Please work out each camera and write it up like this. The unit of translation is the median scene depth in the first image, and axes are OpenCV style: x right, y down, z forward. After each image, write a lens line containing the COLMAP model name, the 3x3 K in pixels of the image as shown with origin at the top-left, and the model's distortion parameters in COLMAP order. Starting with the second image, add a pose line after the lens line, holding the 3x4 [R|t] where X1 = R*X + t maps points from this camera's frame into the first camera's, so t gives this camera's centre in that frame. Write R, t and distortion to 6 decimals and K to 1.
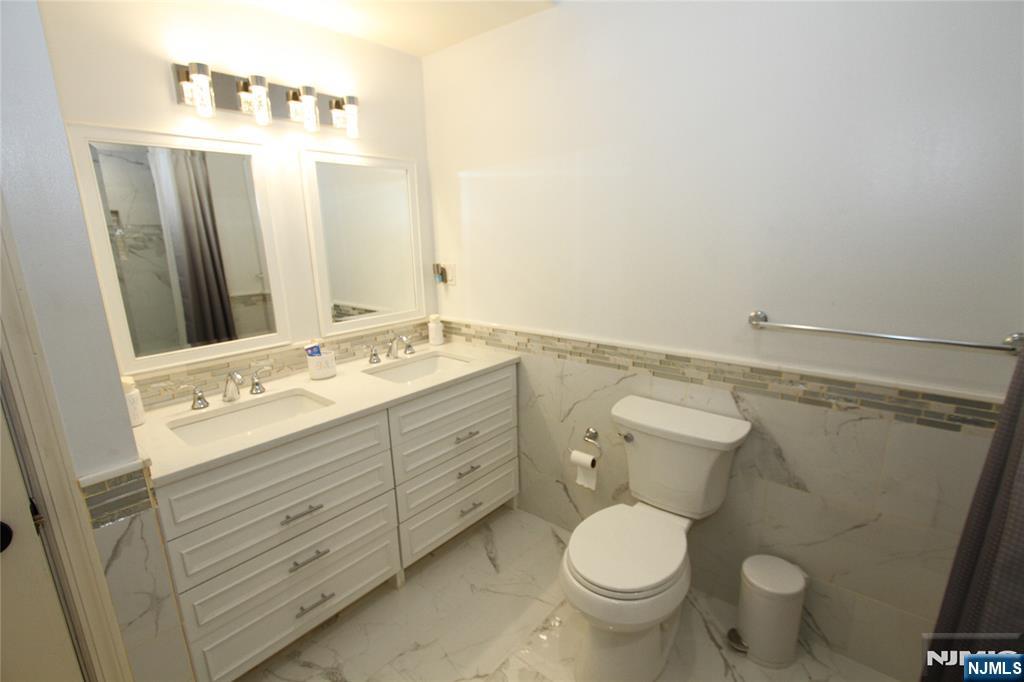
lens RADIAL K [[472.2, 0, 513.2], [0, 472.2, 343.4], [0, 0, 1]] dist [-0.021272, 0.003333]
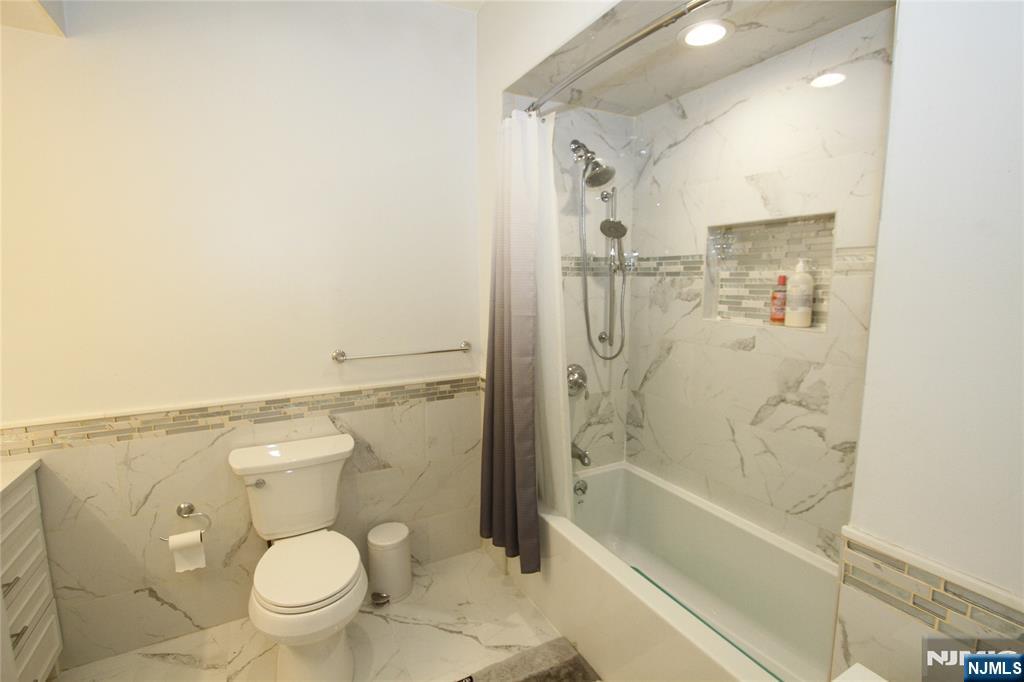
lens RADIAL K [[472.2, 0, 512.6], [0, 472.2, 339.9], [0, 0, 1]] dist [-0.021272, 0.003333]
pose [[0.367169, -0.104543, 0.924261, -0.486907], [0.206442, 0.978040, 0.028616, -0.029649], [-0.906956, 0.180299, 0.380688, 0.030430]]
